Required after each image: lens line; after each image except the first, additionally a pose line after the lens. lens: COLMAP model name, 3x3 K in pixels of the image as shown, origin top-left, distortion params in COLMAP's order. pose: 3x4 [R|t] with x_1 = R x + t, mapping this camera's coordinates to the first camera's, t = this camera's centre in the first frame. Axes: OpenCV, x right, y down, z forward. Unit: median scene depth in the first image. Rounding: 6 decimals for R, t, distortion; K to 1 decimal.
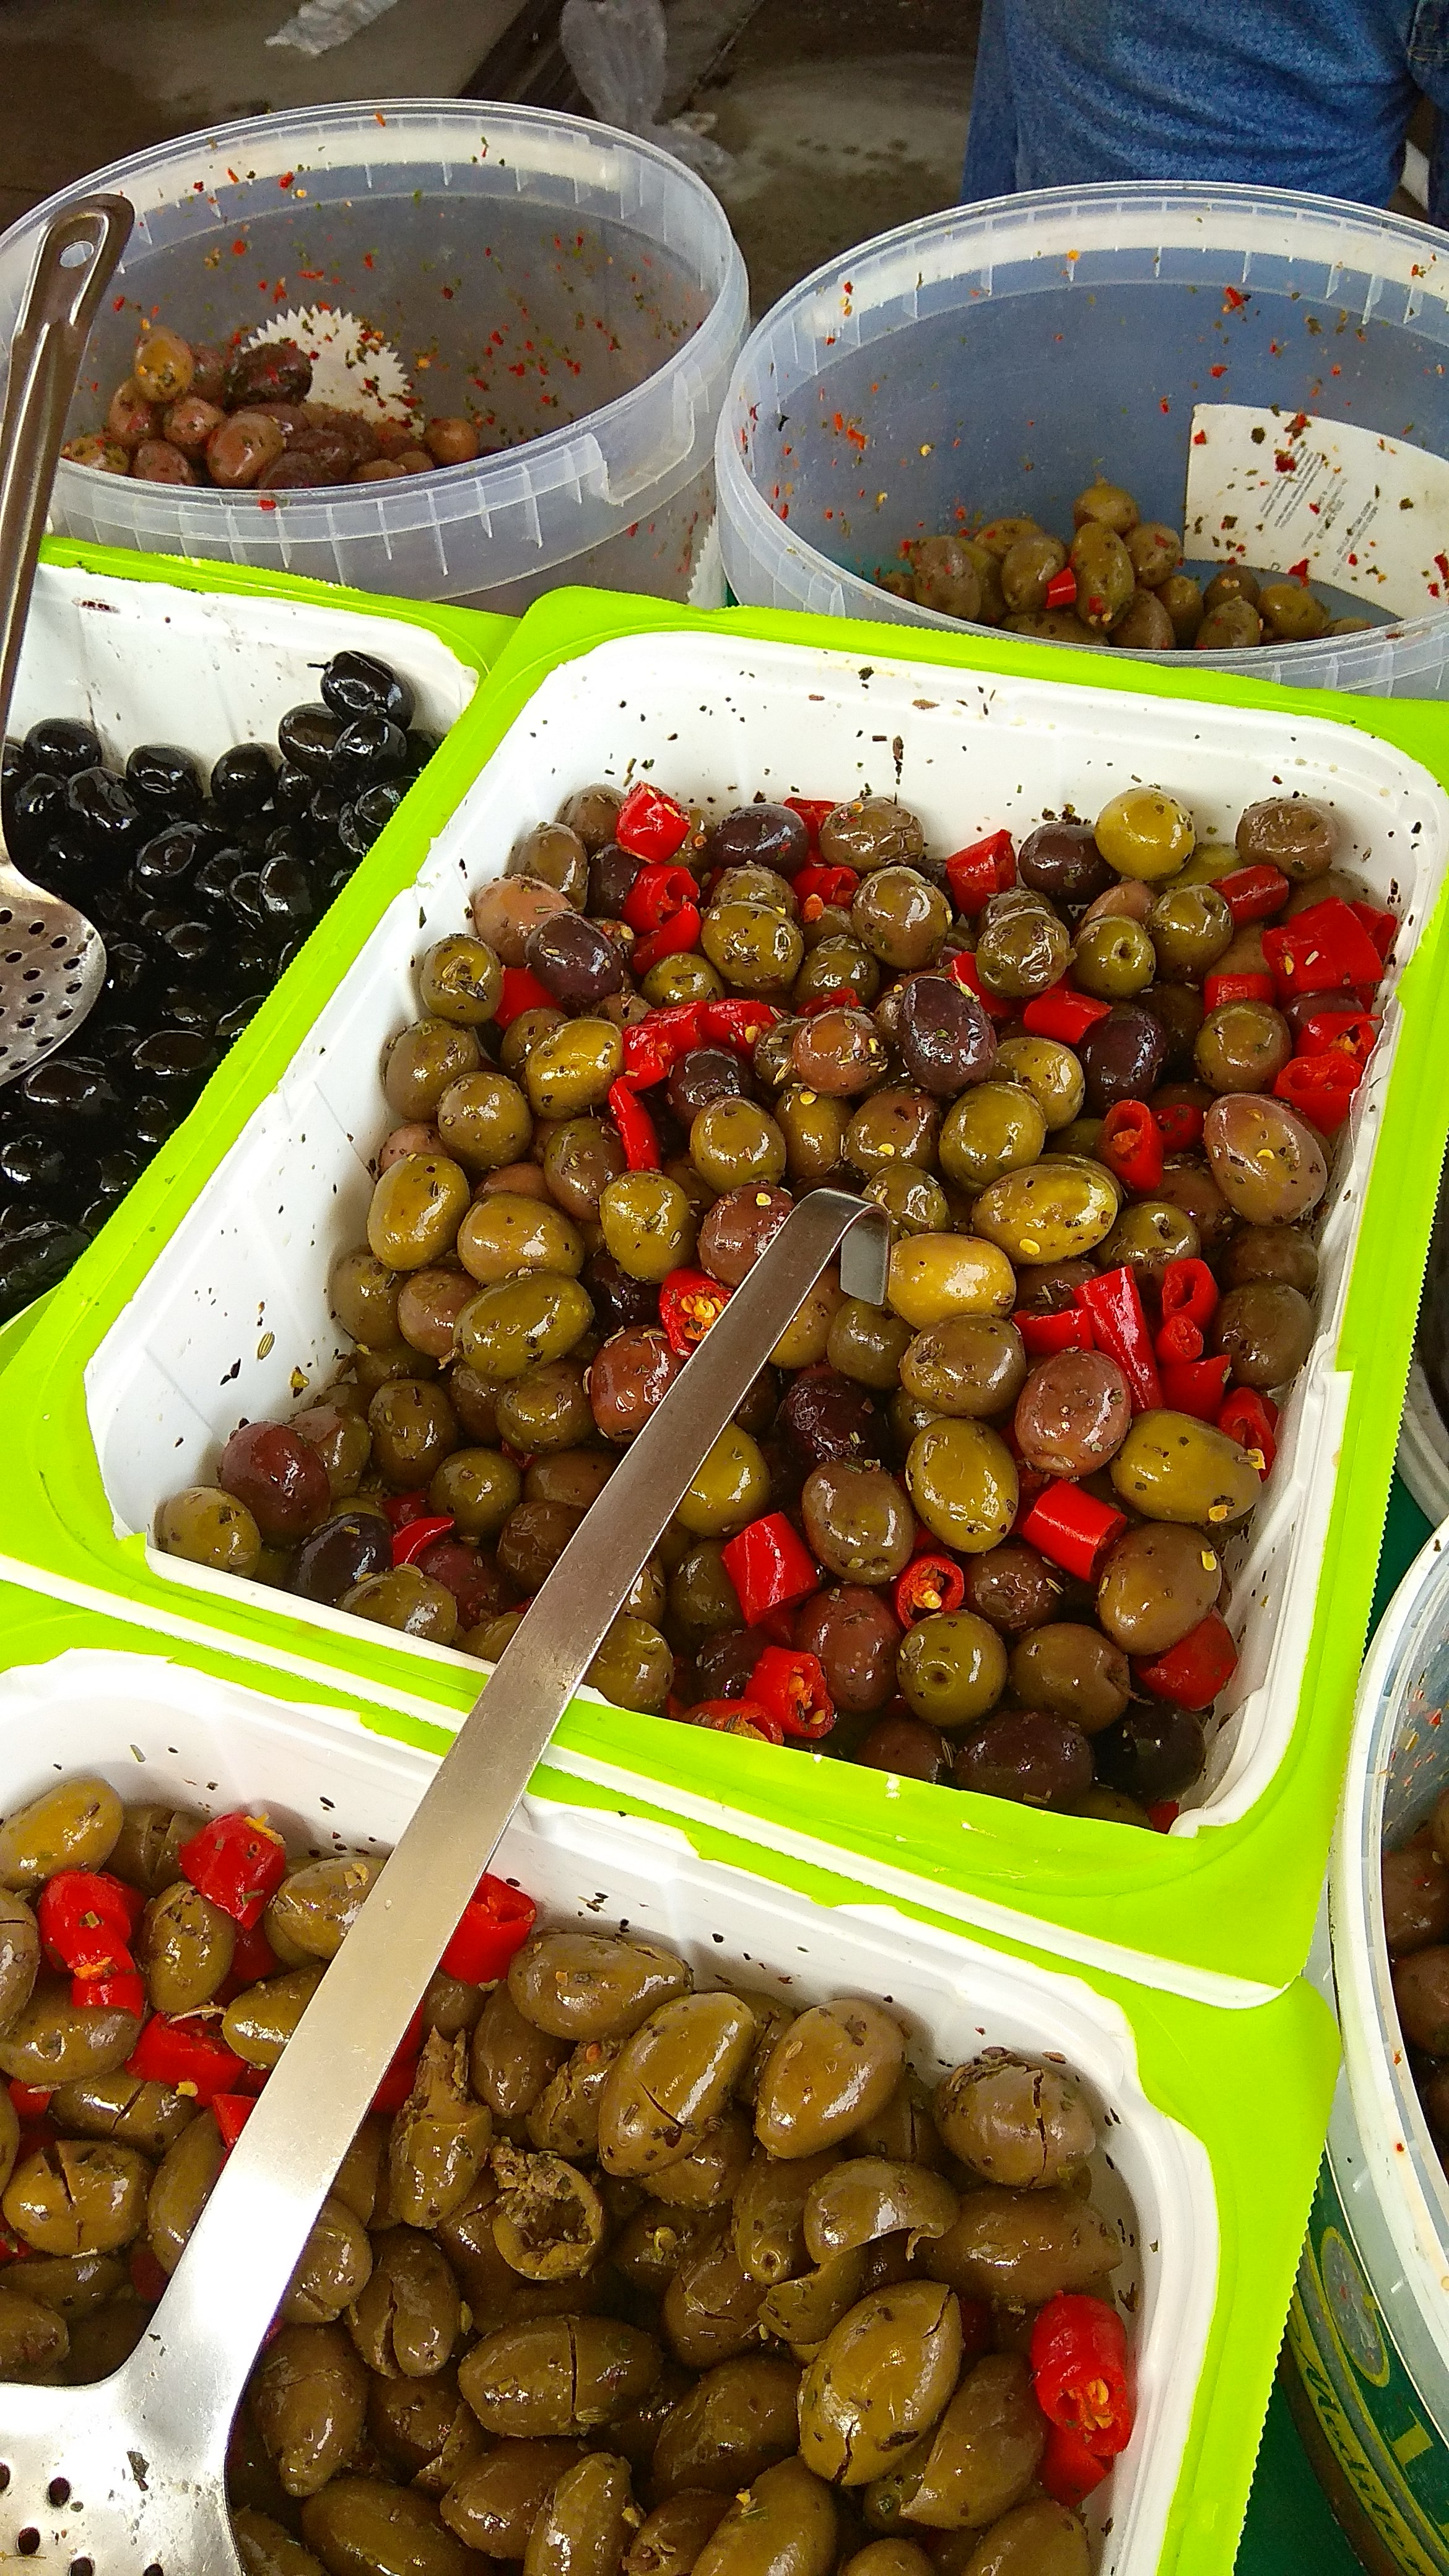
lens RADIAL K [[2021.4, 0, 716.3], [0, 2021.4, 1296.9], [0, 0, 1]] dist [0.101203, -0.198989]
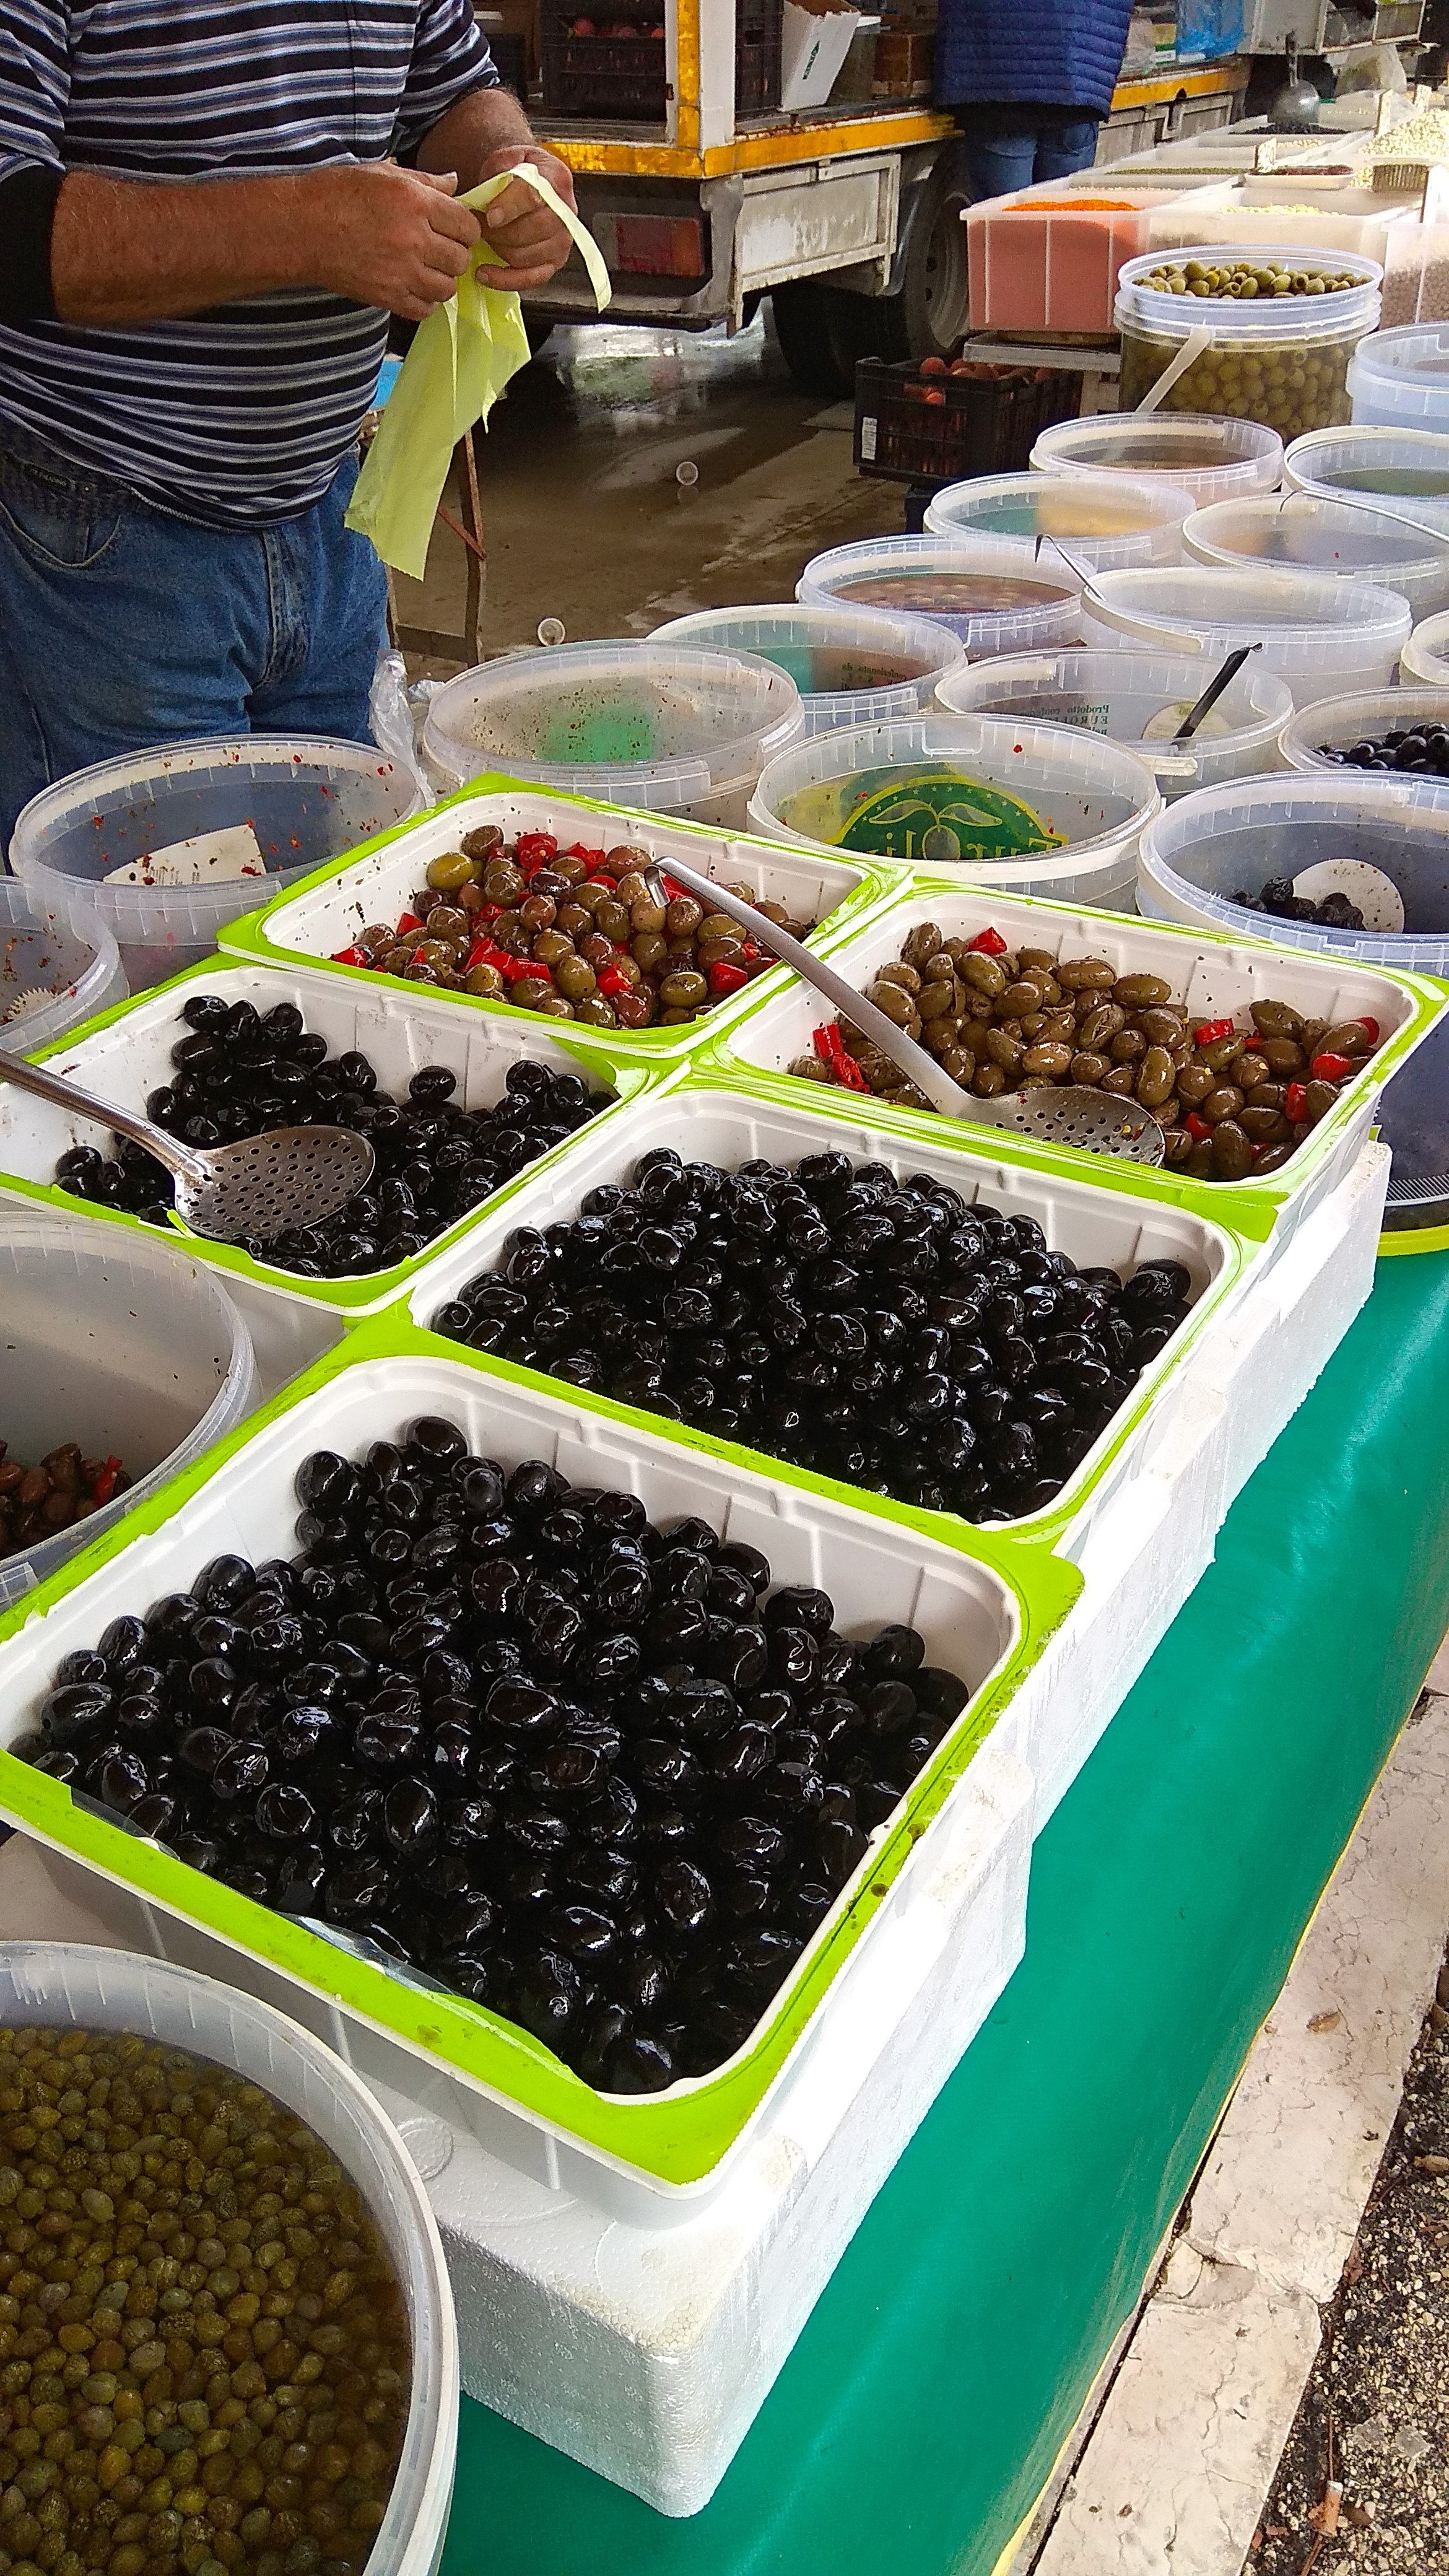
lens RADIAL K [[2019.0, 0, 727.1], [0, 2019.0, 1297.1], [0, 0, 1]] dist [0.091074, -0.172401]
pose [[0.188555, -0.502286, 0.843893, -1.828162], [0.794626, 0.582974, 0.169440, -0.064860], [-0.577075, 0.638631, 0.509052, -0.116936]]
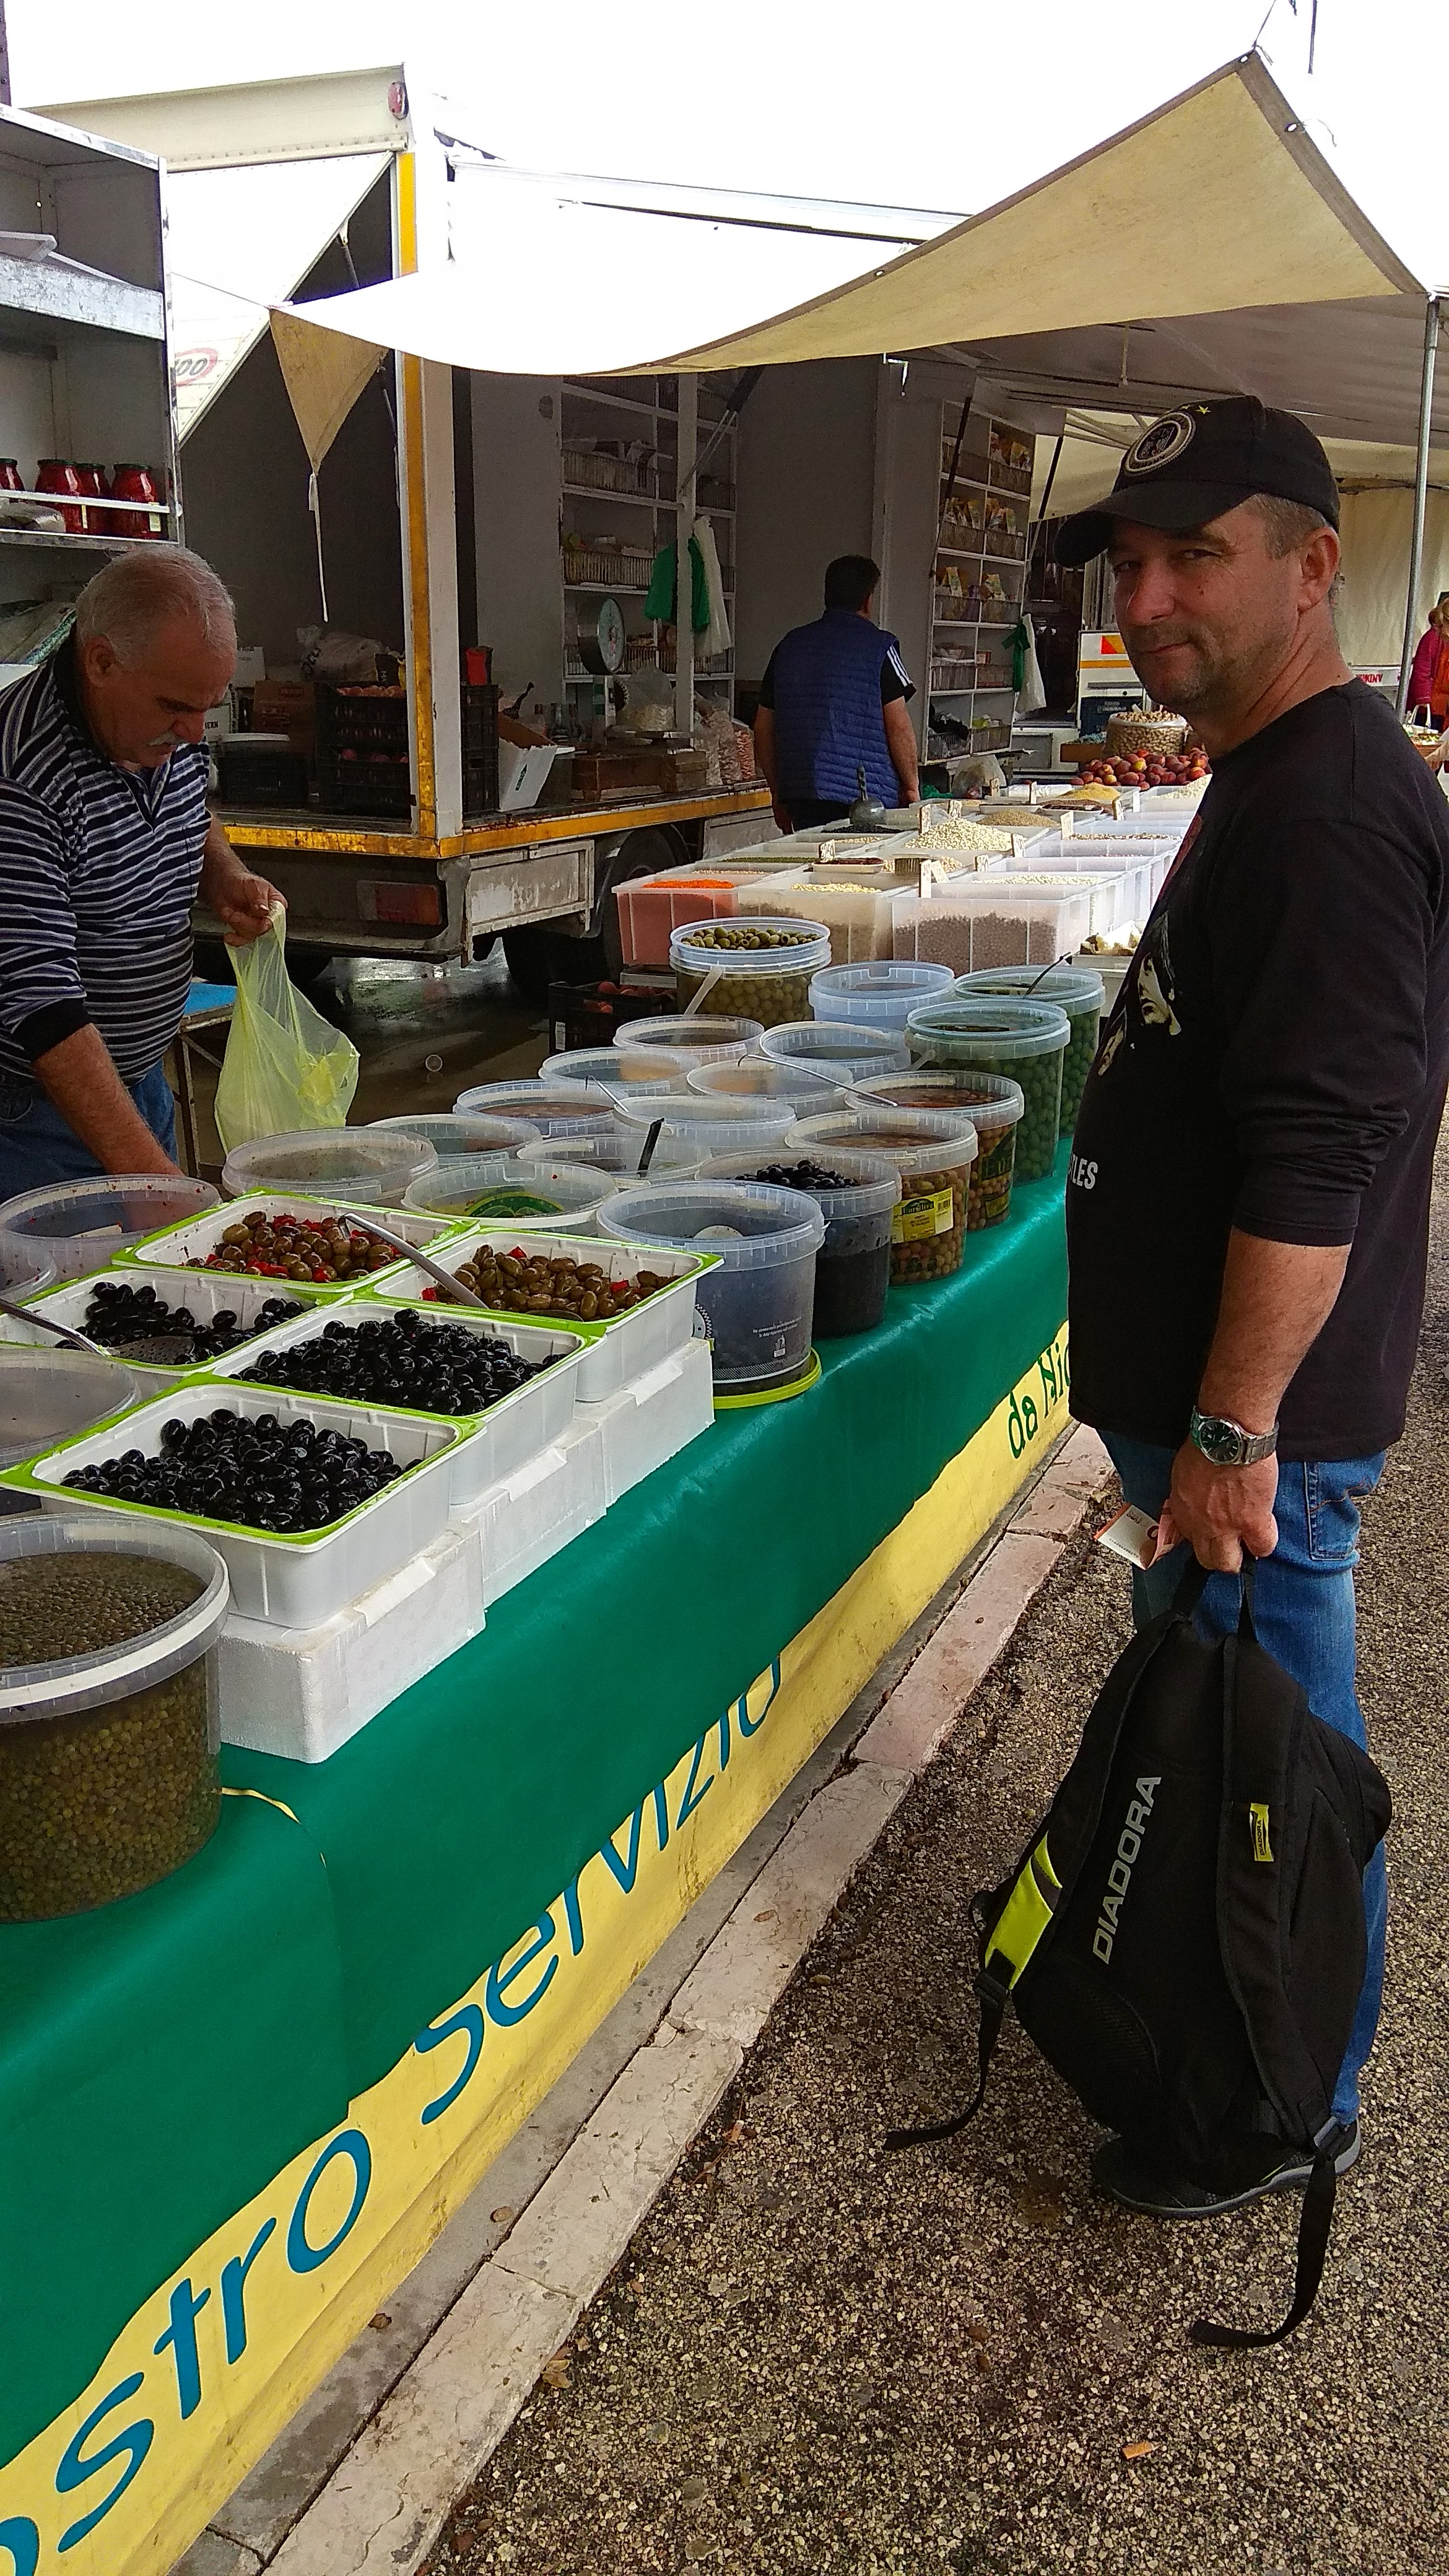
lens RADIAL K [[2019.0, 0, 727.1], [0, 2019.0, 1297.1], [0, 0, 1]] dist [0.091074, -0.172401]
pose [[0.083474, -0.255146, 0.963293, -3.660848], [0.798333, 0.595664, 0.088593, 0.300025], [-0.596403, 0.761633, 0.253414, -0.638317]]
